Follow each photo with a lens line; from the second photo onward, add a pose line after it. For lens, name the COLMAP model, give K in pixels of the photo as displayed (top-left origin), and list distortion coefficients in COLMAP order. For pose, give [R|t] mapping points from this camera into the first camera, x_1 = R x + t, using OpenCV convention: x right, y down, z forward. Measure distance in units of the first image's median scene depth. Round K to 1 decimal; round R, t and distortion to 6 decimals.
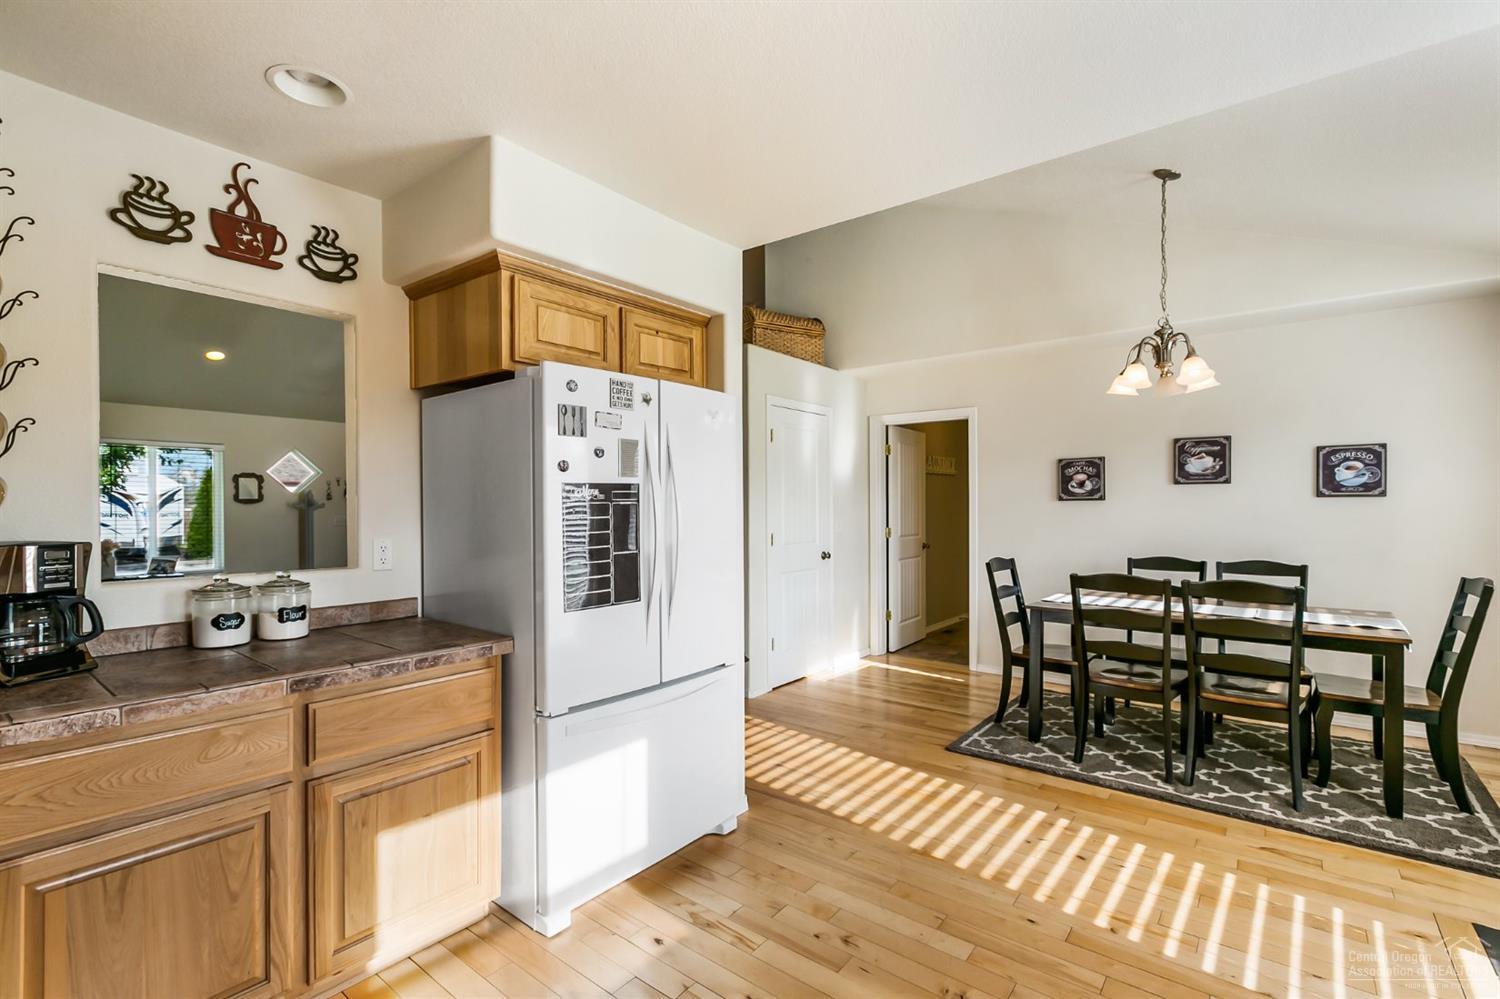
lens RADIAL K [[696.2, 0, 745.4], [0, 696.2, 504.3], [0, 0, 1]] dist [-0.000191, 0.000660]
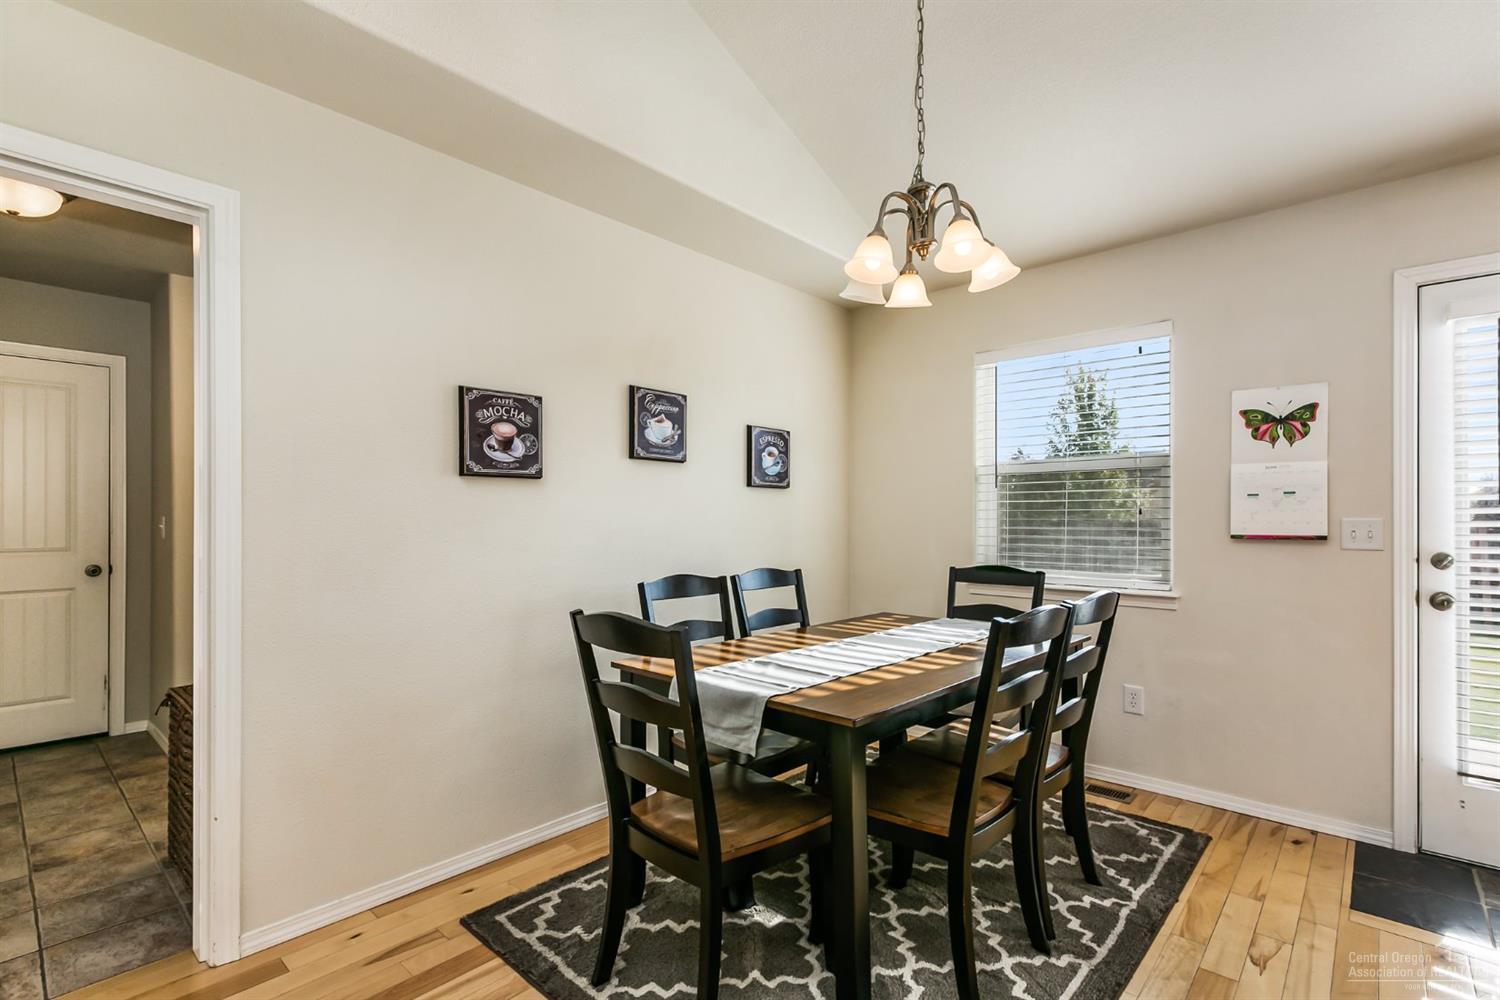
lens RADIAL K [[696.2, 0, 753.5], [0, 696.2, 514.6], [0, 0, 1]] dist [-0.000191, 0.000660]
pose [[0.049908, 0.000236, 0.998754, 0.000171], [-0.010071, 0.999949, 0.000267, 0.021250], [-0.998703, -0.010072, 0.049907, 0.897882]]
